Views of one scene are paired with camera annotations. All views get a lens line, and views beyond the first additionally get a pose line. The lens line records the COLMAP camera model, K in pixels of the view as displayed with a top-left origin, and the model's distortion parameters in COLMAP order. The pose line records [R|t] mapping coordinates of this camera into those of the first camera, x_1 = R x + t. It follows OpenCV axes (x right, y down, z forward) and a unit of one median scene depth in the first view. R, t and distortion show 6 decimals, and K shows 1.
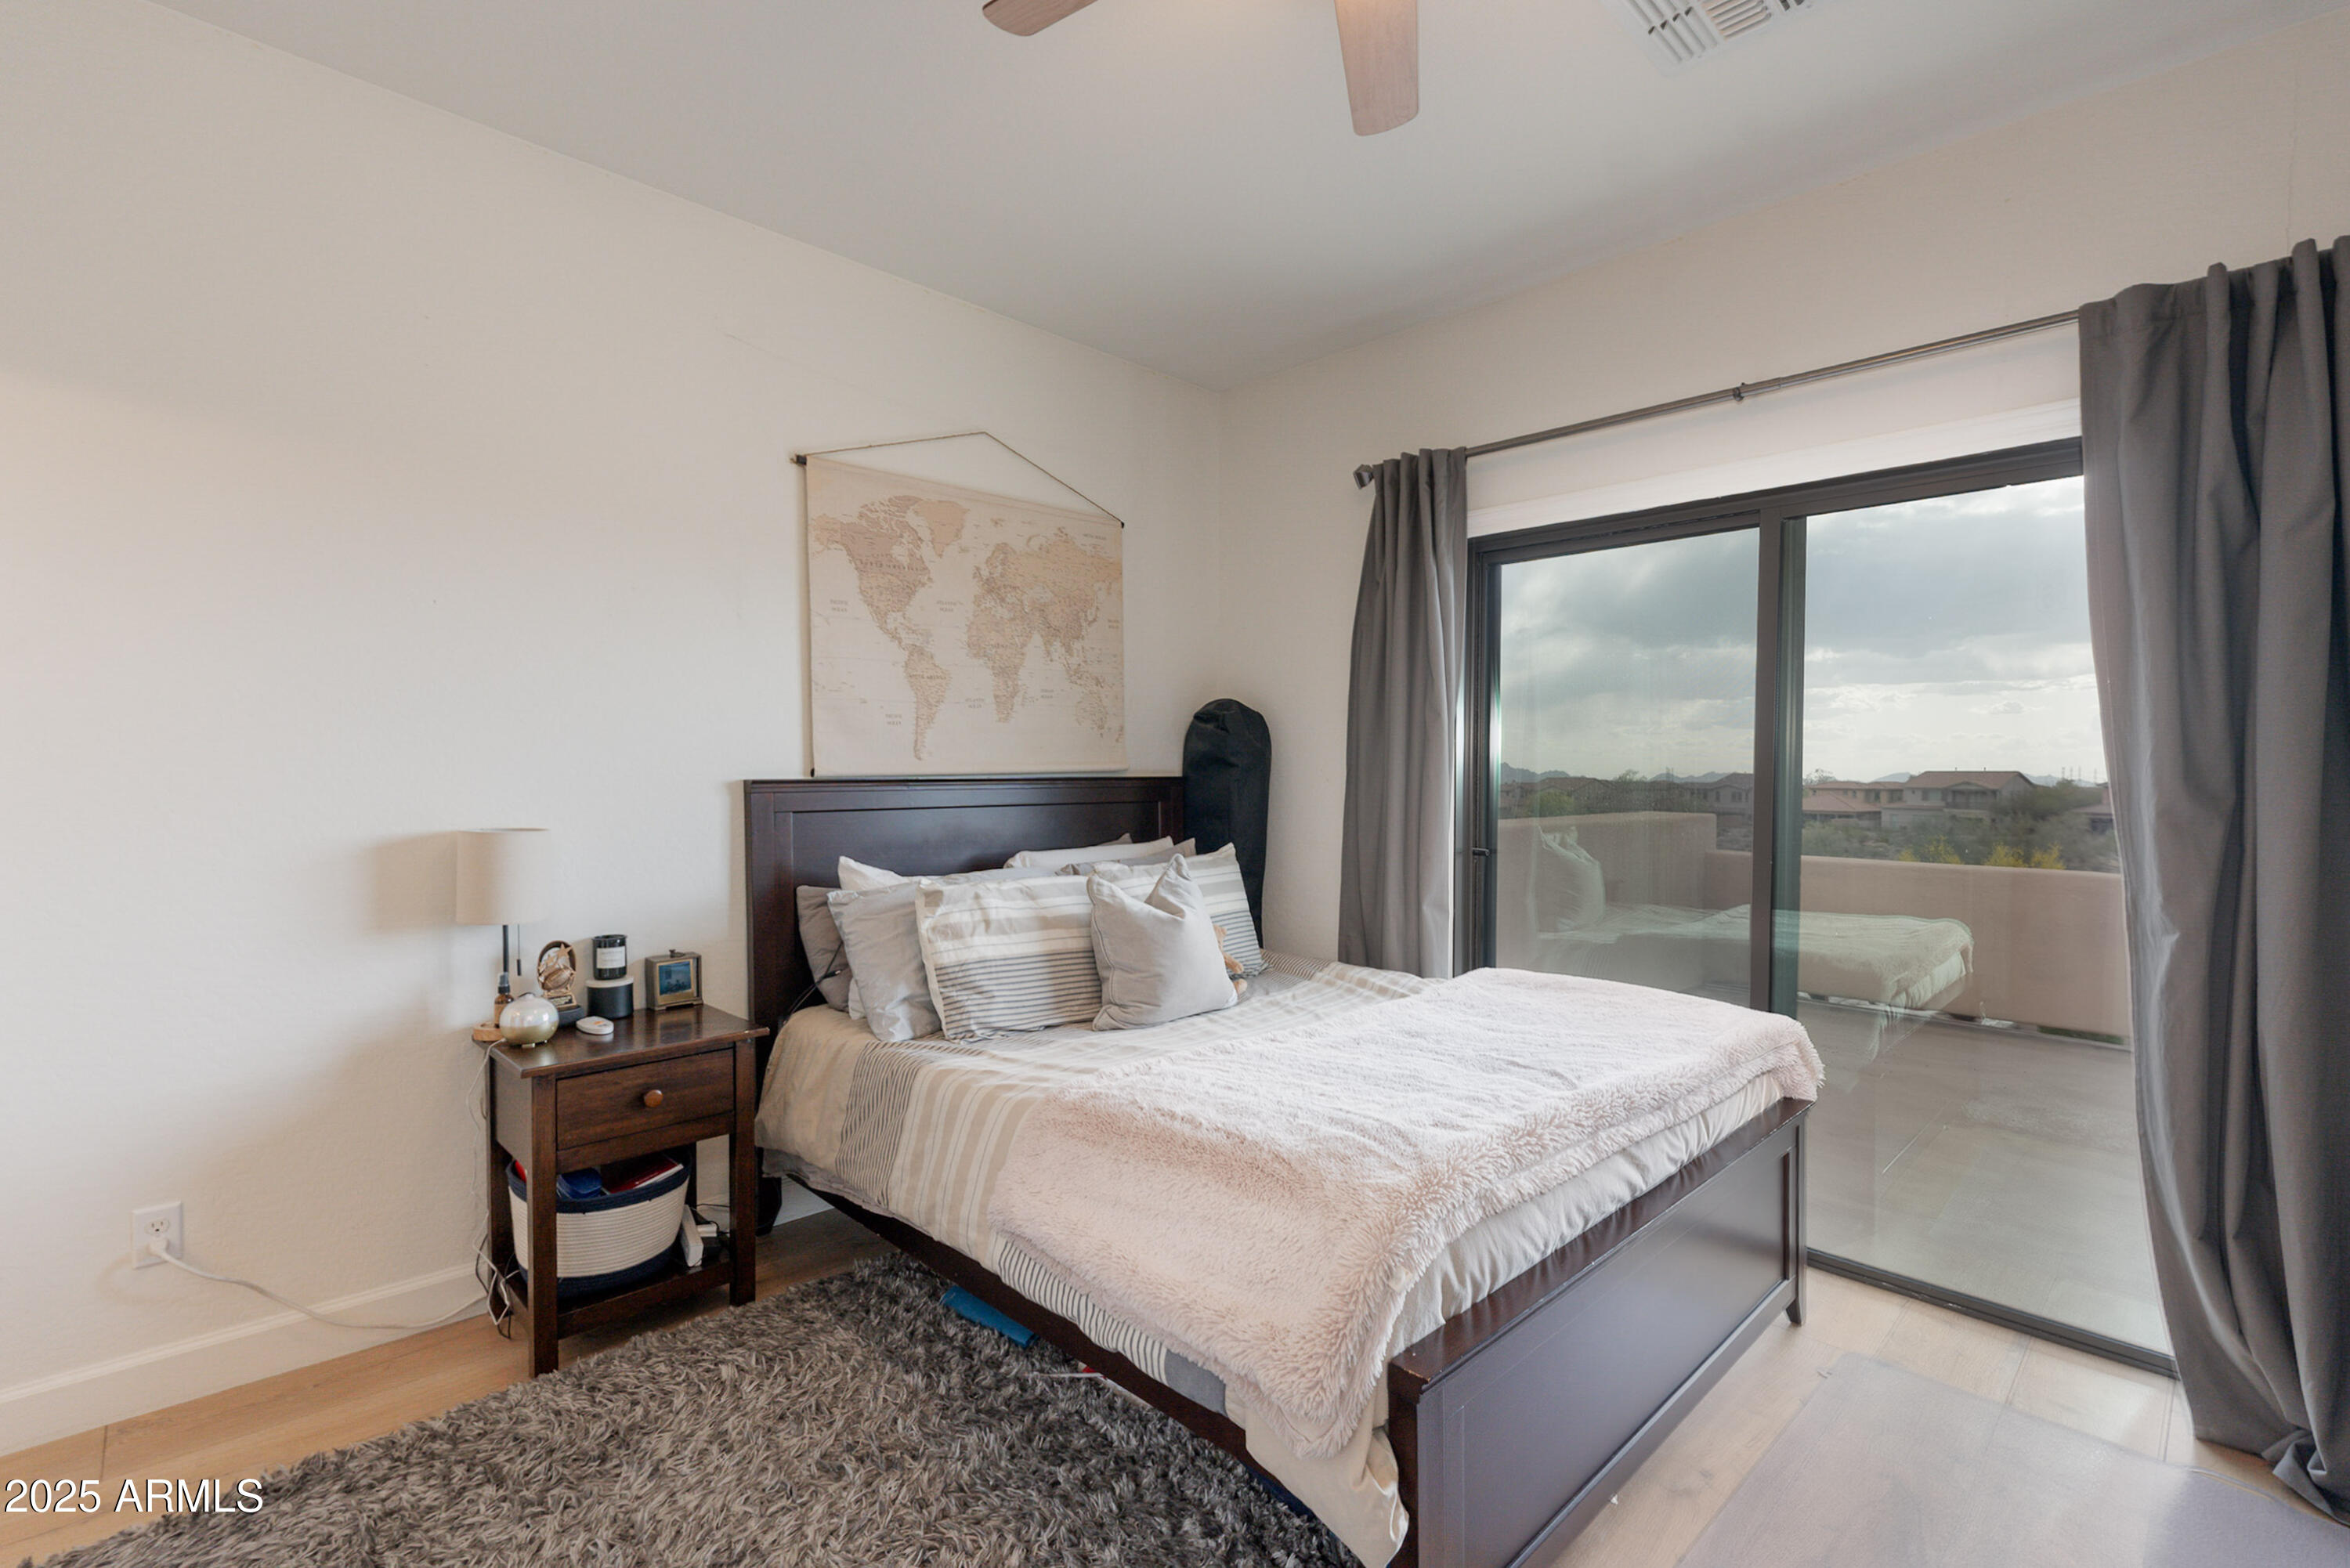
lens RADIAL K [[1079.2, 0, 1175.0], [0, 1079.2, 784.0], [0, 0, 1]] dist [0.001731, 0.000007]
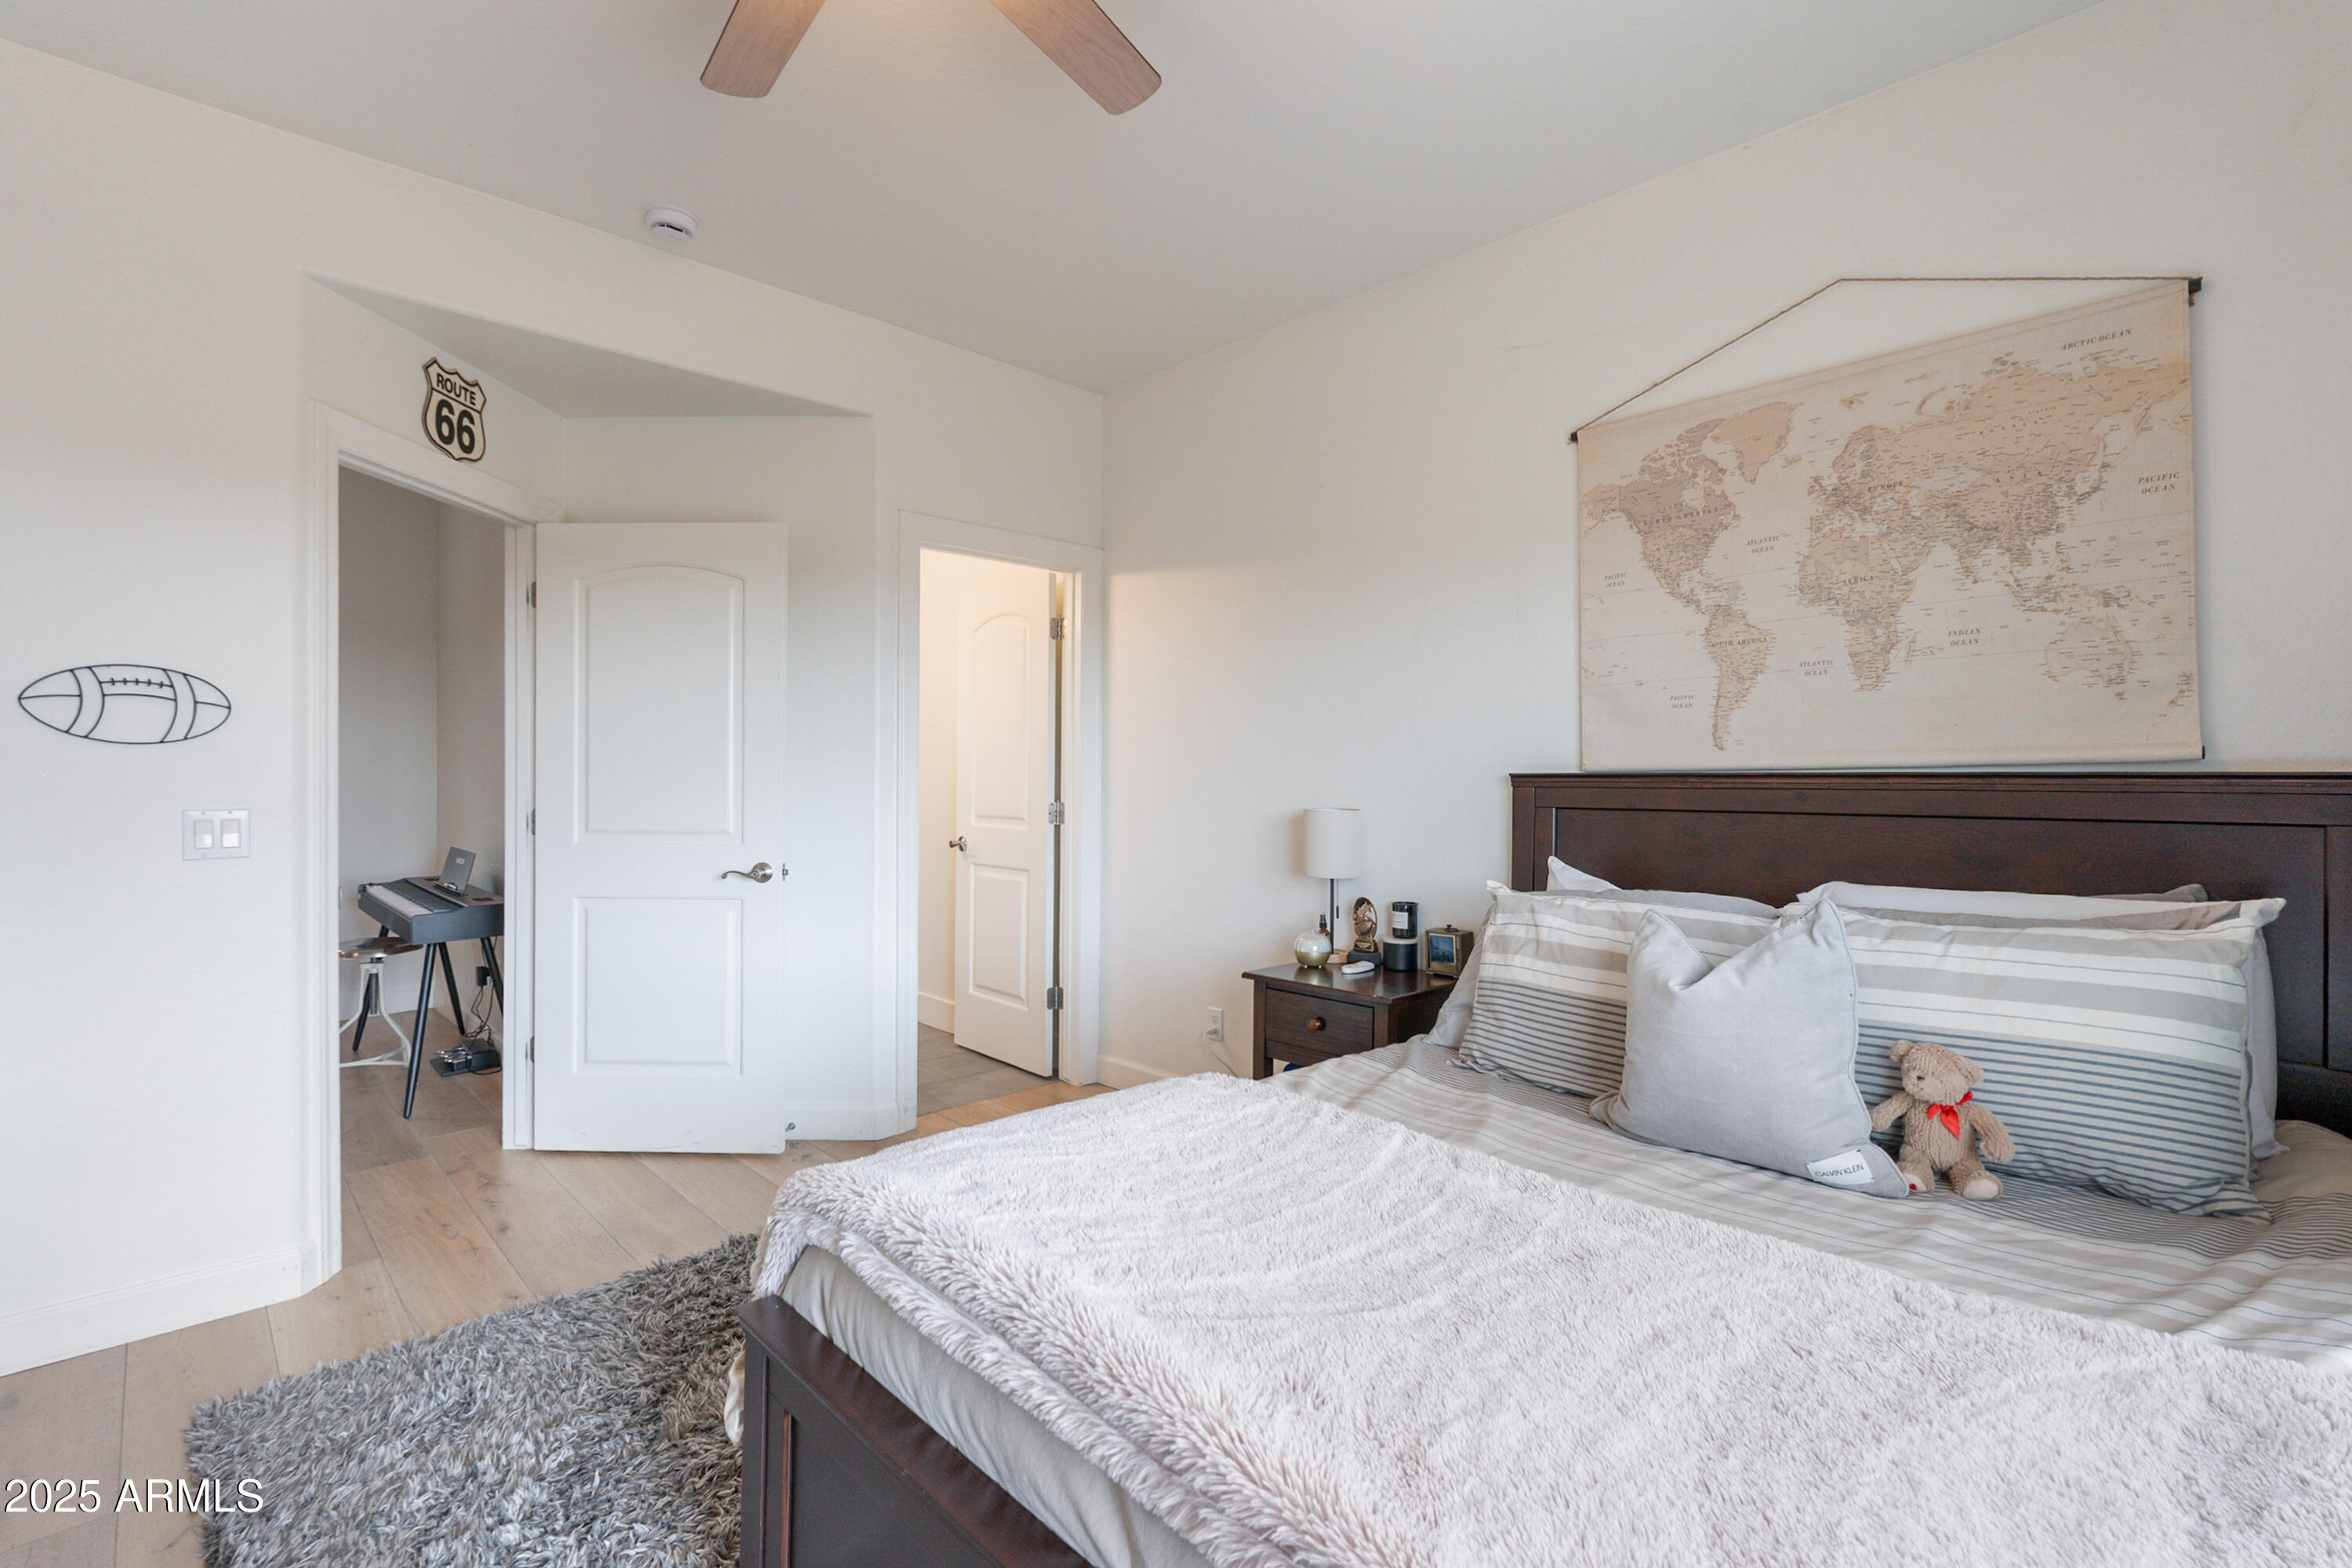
lens RADIAL K [[1062.7, 0, 1176.0], [0, 1062.7, 784.0], [0, 0, 1]] dist [-0.000253, 0.000169]
pose [[-0.007971, 0.003361, -0.999963, 0.541320], [-0.017582, 0.999839, 0.003500, 0.006782], [0.999814, 0.017609, -0.007911, 0.608274]]
